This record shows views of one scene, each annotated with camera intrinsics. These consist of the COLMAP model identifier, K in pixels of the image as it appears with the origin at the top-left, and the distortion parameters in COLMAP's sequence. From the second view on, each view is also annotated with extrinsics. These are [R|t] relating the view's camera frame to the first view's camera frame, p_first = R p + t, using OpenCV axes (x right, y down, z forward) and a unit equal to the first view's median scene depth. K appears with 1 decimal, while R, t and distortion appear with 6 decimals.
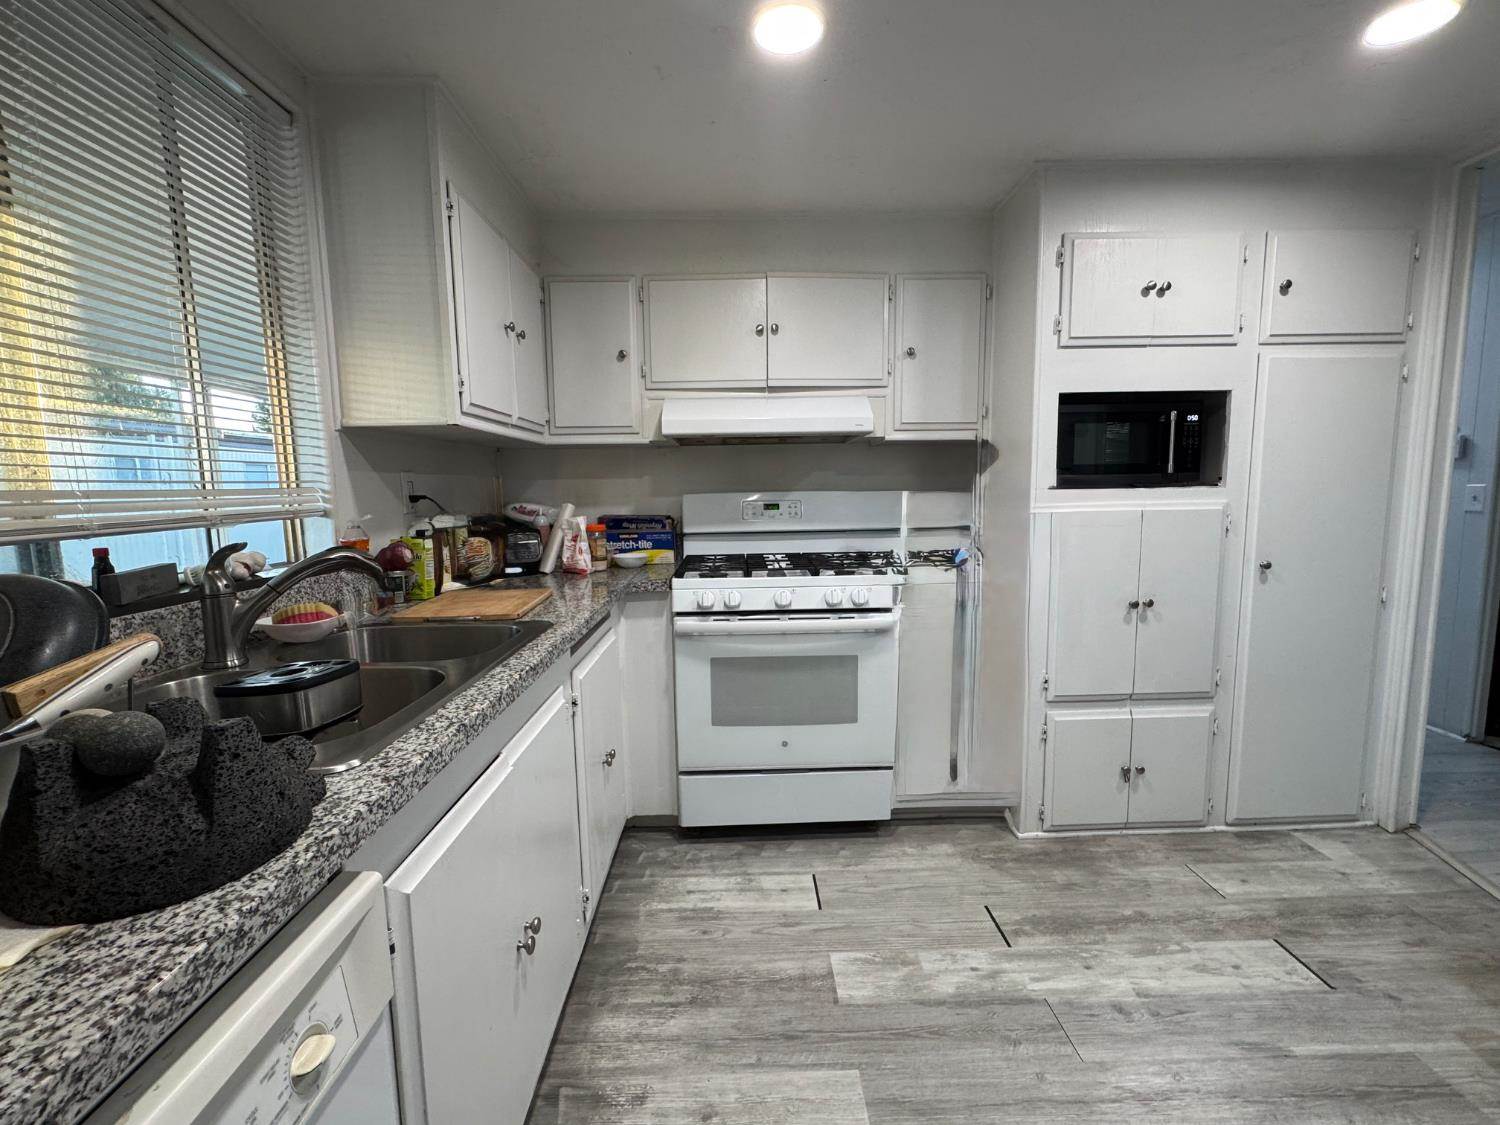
lens RADIAL K [[652.8, 0, 751.7], [0, 652.8, 562.7], [0, 0, 1]] dist [-0.002326, -0.000286]
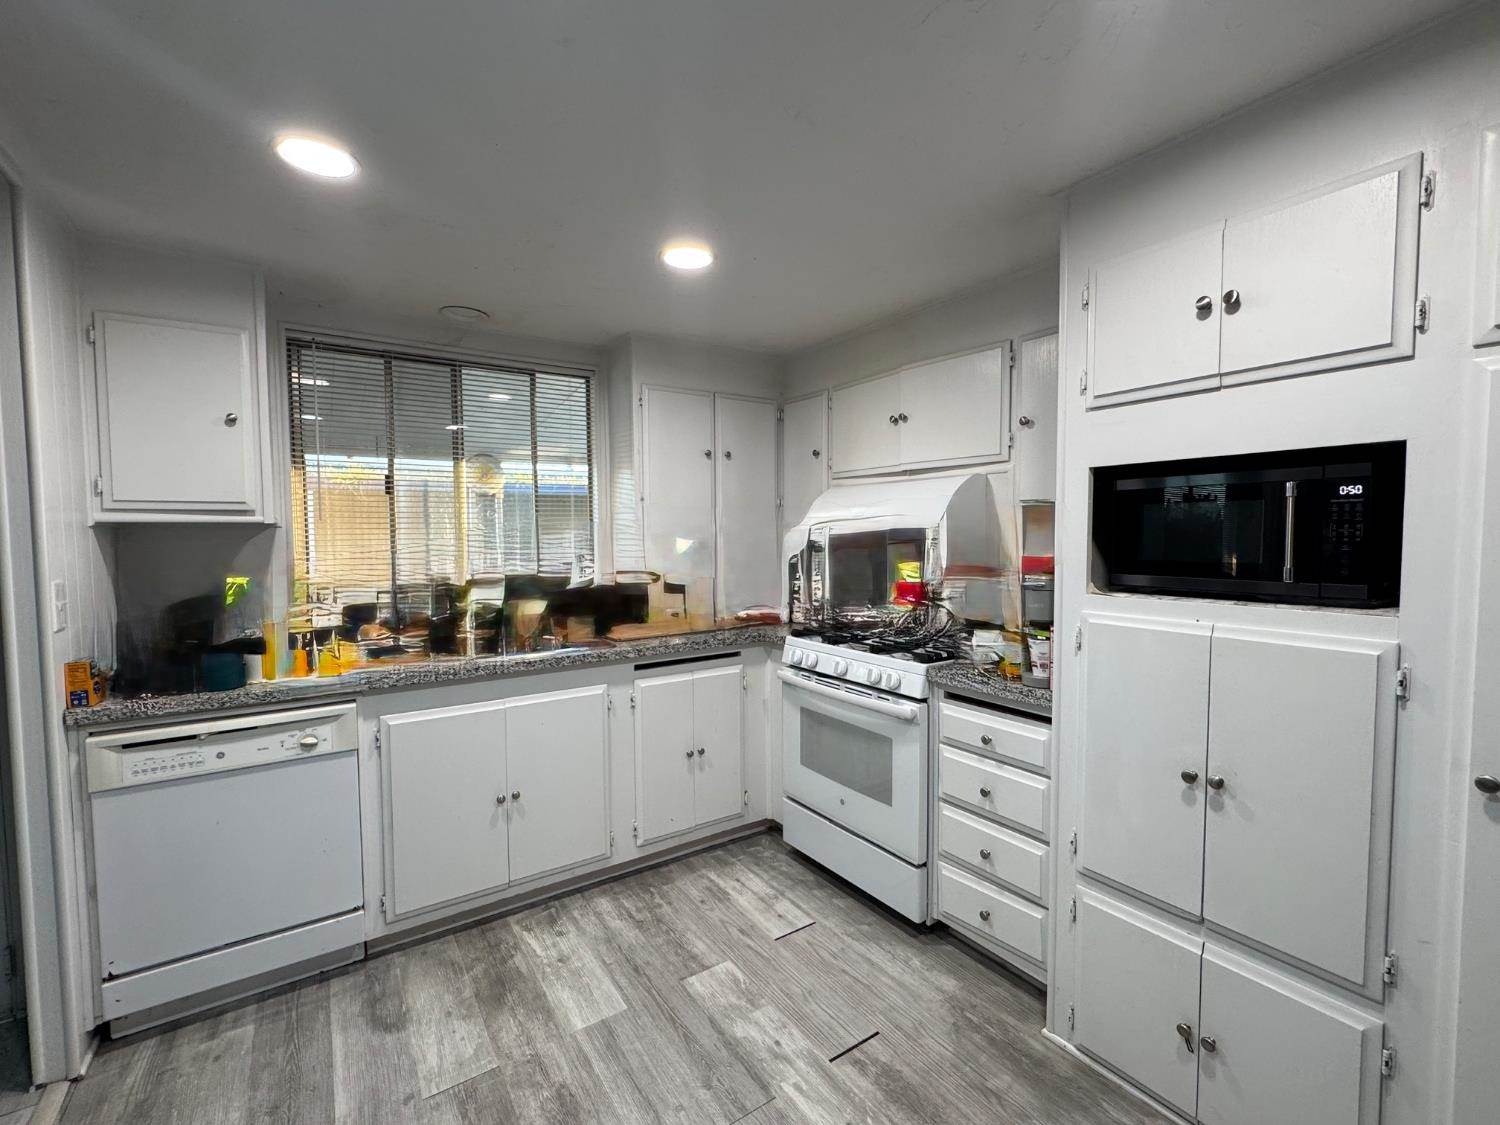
lens RADIAL K [[652.8, 0, 751.7], [0, 652.8, 562.7], [0, 0, 1]] dist [-0.002326, -0.000286]
pose [[0.542974, 0.053099, -0.838069, 0.888255], [-0.096514, 0.995331, 0.000533, -0.109220], [0.834185, 0.080596, 0.545564, 0.254278]]
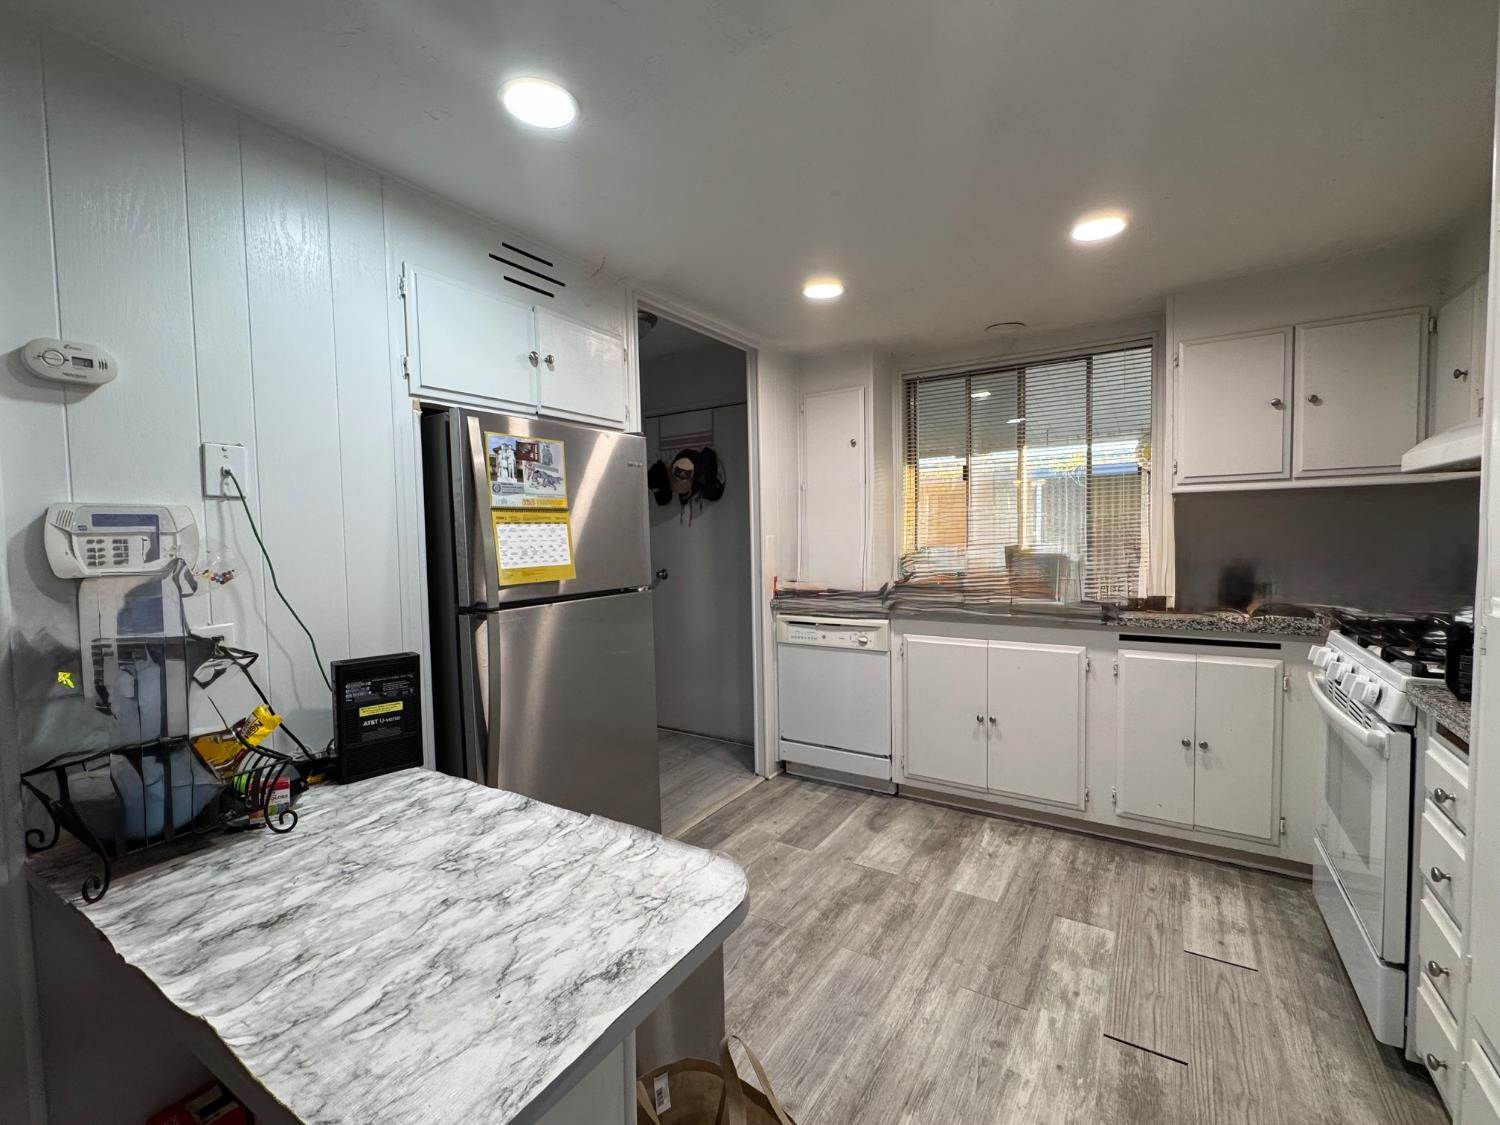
lens RADIAL K [[652.8, 0, 751.7], [0, 652.8, 562.7], [0, 0, 1]] dist [-0.002326, -0.000286]
pose [[-0.551681, 0.069308, -0.831170, 1.136371], [-0.064404, 0.990026, 0.125302, -0.137734], [0.831565, 0.122657, -0.541715, 0.806415]]
